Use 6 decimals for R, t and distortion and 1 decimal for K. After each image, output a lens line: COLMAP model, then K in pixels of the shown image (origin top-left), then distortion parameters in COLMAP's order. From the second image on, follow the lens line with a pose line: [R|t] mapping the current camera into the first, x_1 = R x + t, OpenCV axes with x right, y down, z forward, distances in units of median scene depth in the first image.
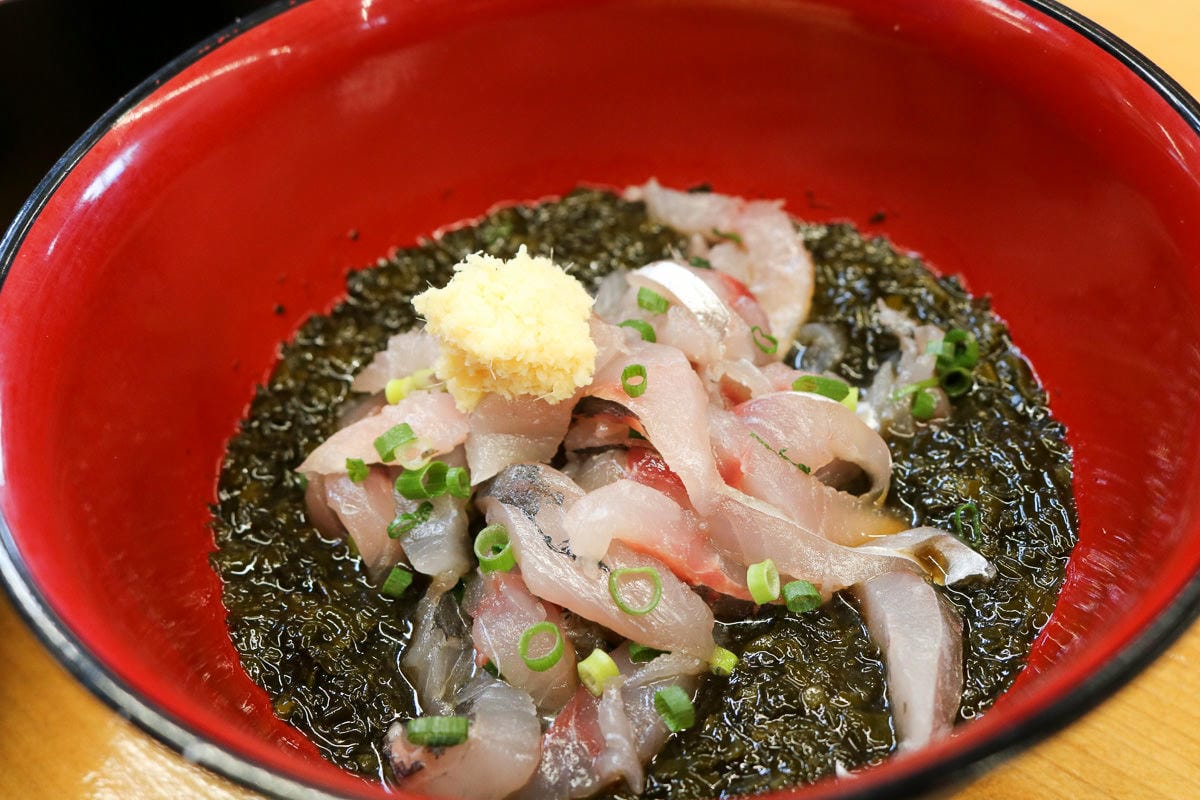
lens RADIAL K [[1194.2, 0, 600.0], [0, 1194.2, 400.0], [0, 0, 1]] dist [-0.008677, -0.007312]
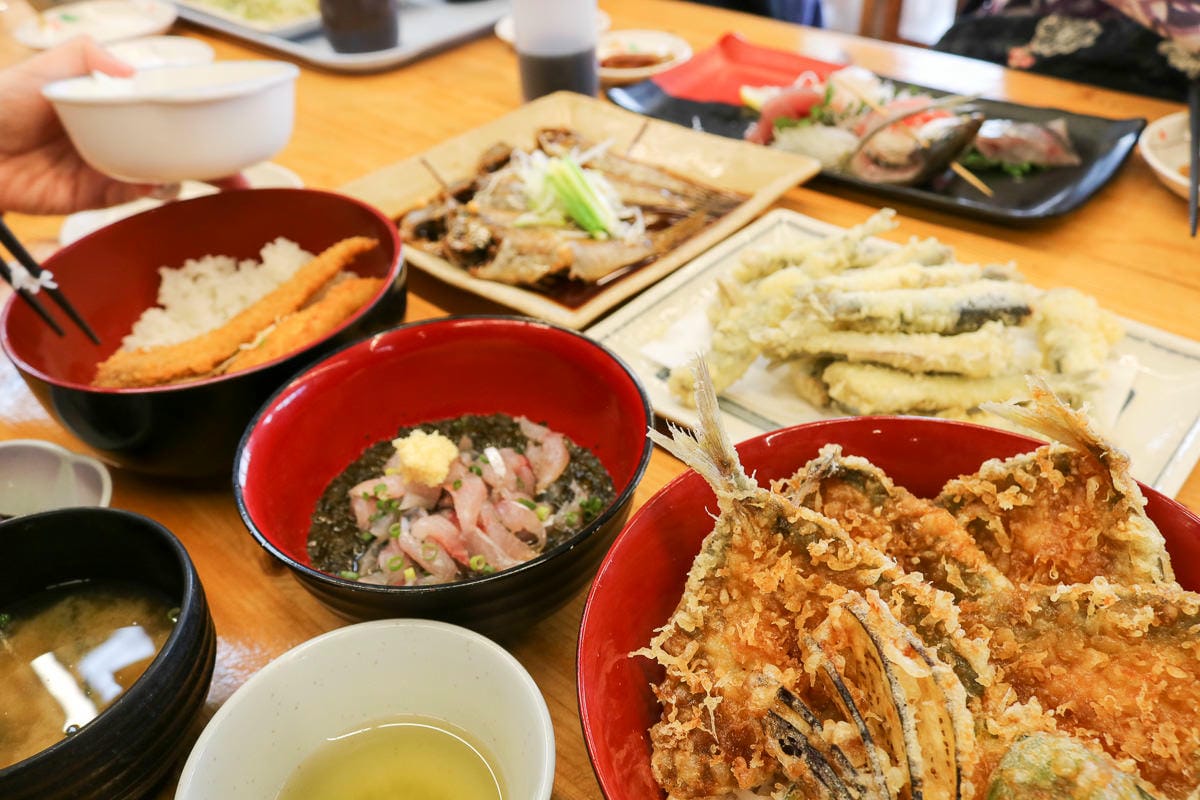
lens RADIAL K [[921.2, 0, 600.0], [0, 921.2, 400.0], [0, 0, 1]] dist [-0.050380, -0.000206]
pose [[0.960631, 0.198267, -0.194622, 0.724511], [-0.224797, 0.966337, -0.125134, -0.013951], [0.163260, 0.163958, 0.972864, -1.088770]]
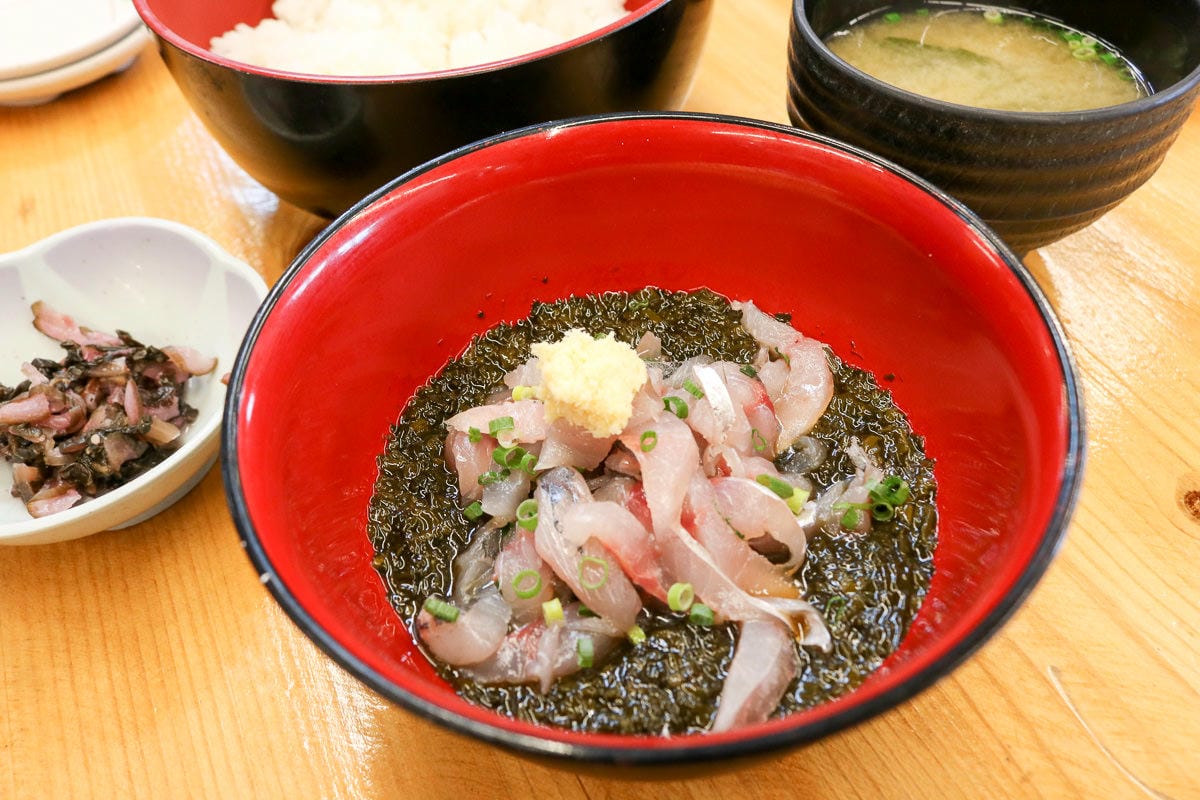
lens RADIAL K [[921.2, 0, 600.0], [0, 921.2, 400.0], [0, 0, 1]] dist [-0.050380, -0.000206]
pose [[0.918789, 0.316905, -0.235369, 0.223972], [-0.304837, 0.948422, 0.087007, -0.144318], [0.250802, -0.008192, 0.968004, -0.137265]]
